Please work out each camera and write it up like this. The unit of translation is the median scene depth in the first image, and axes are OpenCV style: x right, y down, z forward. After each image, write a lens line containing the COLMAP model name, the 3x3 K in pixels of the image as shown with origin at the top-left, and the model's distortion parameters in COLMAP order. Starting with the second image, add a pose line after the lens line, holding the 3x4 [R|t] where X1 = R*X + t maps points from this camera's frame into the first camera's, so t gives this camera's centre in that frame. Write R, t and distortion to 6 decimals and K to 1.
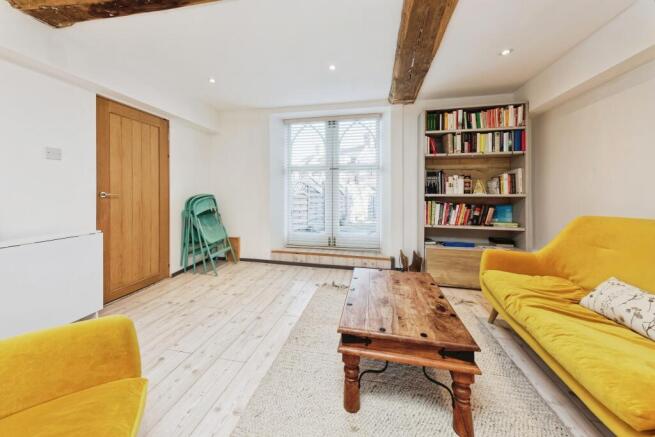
lens RADIAL K [[228.0, 0, 325.5], [0, 228.0, 192.0], [0, 0, 1]] dist [0.000124, 0.000002]
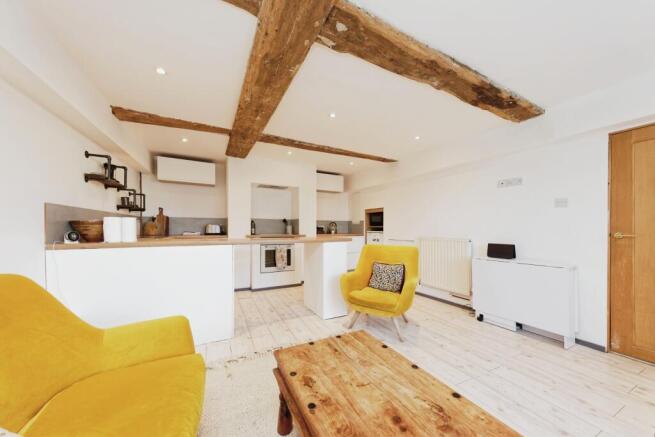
lens RADIAL K [[224.8, 0, 327.4], [0, 224.8, 229.2], [0, 0, 1]] dist [0.010485, -0.000010]
pose [[-0.774719, -0.002178, -0.632301, 0.693603], [-0.002758, 0.999996, -0.000066, -0.011469], [0.632299, 0.001693, -0.774722, 1.210664]]
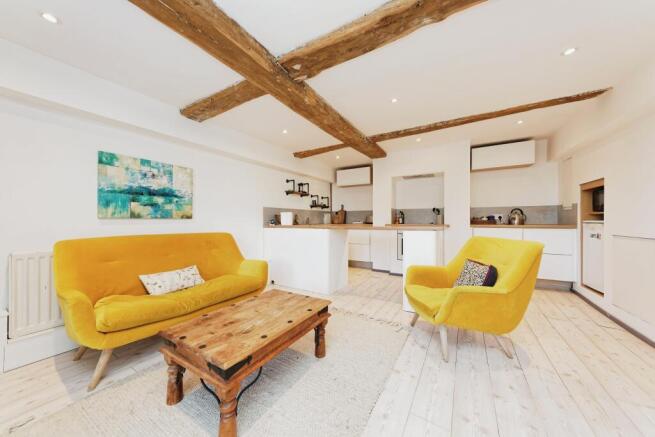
lens RADIAL K [[226.5, 0, 329.1], [0, 226.5, 221.8], [0, 0, 1]] dist [0.012080, 0.000012]
pose [[-0.946065, -0.000206, 0.323976, -0.286390], [0.000223, 0.999999, 0.001287, 0.019771], [-0.323976, 0.001290, -0.946064, 1.587771]]
